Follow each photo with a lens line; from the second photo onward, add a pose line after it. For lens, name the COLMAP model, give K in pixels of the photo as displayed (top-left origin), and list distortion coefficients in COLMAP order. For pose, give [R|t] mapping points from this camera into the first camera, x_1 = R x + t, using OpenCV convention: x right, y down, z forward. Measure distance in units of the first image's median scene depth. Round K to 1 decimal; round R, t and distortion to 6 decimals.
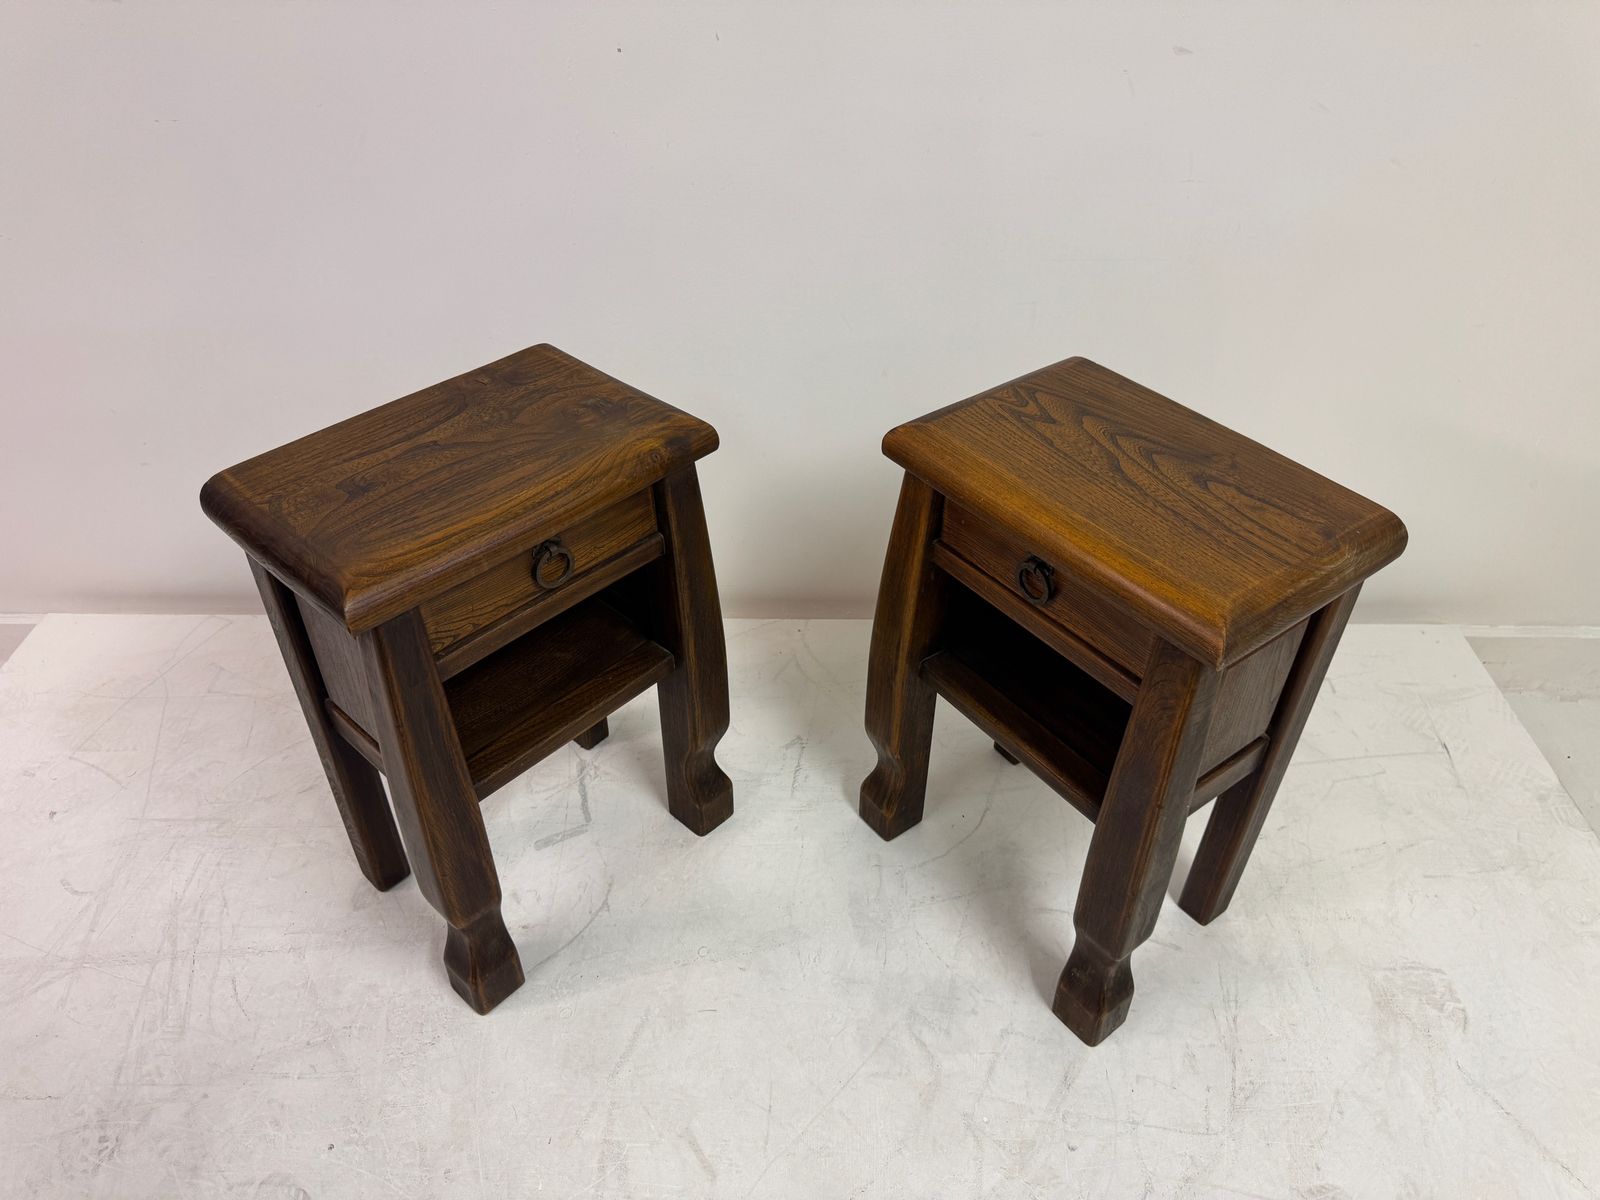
lens RADIAL K [[1146.2, 0, 802.7], [0, 1146.2, 597.4], [0, 0, 1]] dist [0.000330, -0.006078]
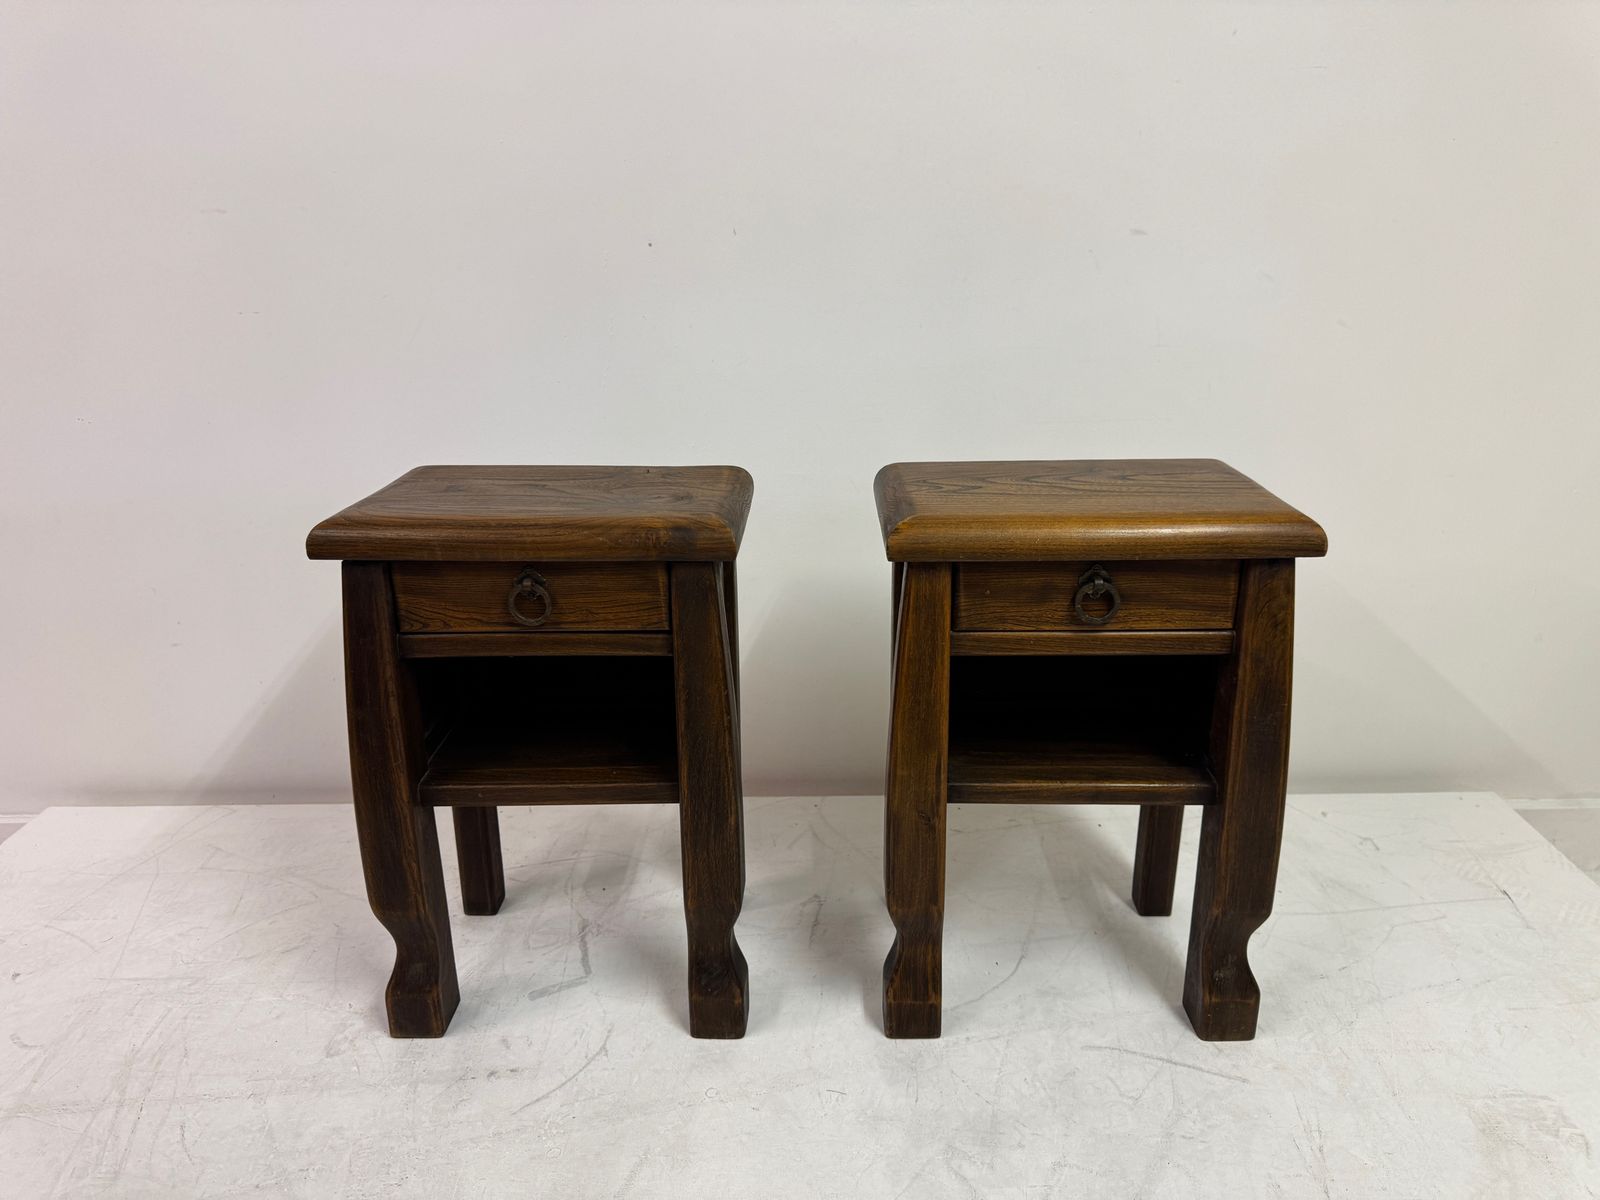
lens RADIAL K [[1144.9, 0, 806.4], [0, 1144.9, 598.6], [0, 0, 1]] dist [-0.004566, -0.000892]
pose [[0.999820, -0.017000, -0.008426, 0.000789], [0.013231, 0.942970, -0.332614, 0.252616], [0.013600, 0.332443, 0.943025, 0.036661]]
